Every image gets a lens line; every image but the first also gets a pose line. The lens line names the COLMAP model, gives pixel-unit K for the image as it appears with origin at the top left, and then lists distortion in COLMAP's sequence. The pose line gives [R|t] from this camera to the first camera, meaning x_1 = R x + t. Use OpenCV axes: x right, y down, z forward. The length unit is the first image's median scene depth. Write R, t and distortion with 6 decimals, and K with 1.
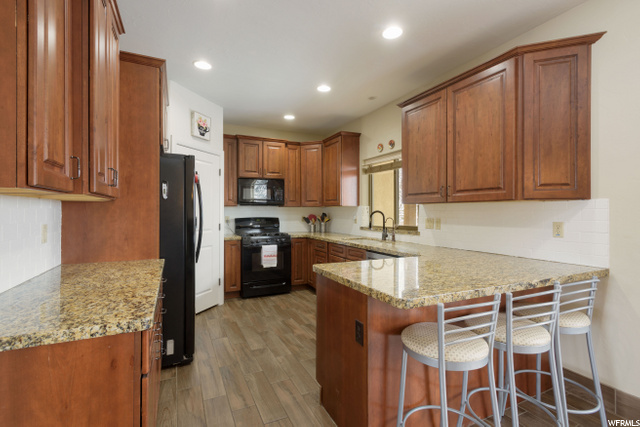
lens RADIAL K [[301.4, 0, 320.3], [0, 301.4, 210.1], [0, 0, 1]] dist [0.013200, -0.000162]
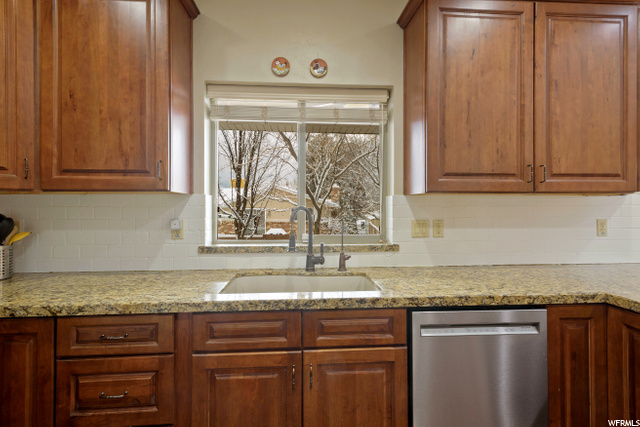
lens RADIAL K [[301.4, 0, 320.3], [0, 301.4, 210.1], [0, 0, 1]] dist [0.013200, -0.000162]
pose [[0.360043, 0.000796, 0.932936, -0.215028], [-0.001819, 0.999998, -0.000151, 0.007742], [-0.932934, -0.001642, 0.360043, 0.847084]]
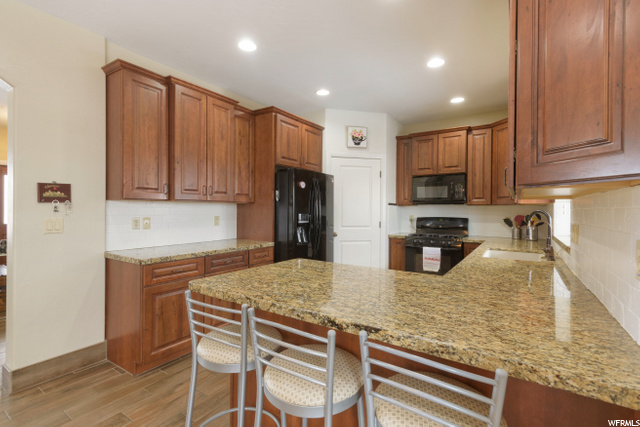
lens RADIAL K [[301.4, 0, 320.3], [0, 301.4, 210.1], [0, 0, 1]] dist [0.013200, -0.000162]
pose [[0.513944, 0.001030, -0.857823, 1.131525], [-0.001464, 0.999999, 0.000324, 0.007841], [0.857823, 0.001089, 0.513945, 0.598742]]
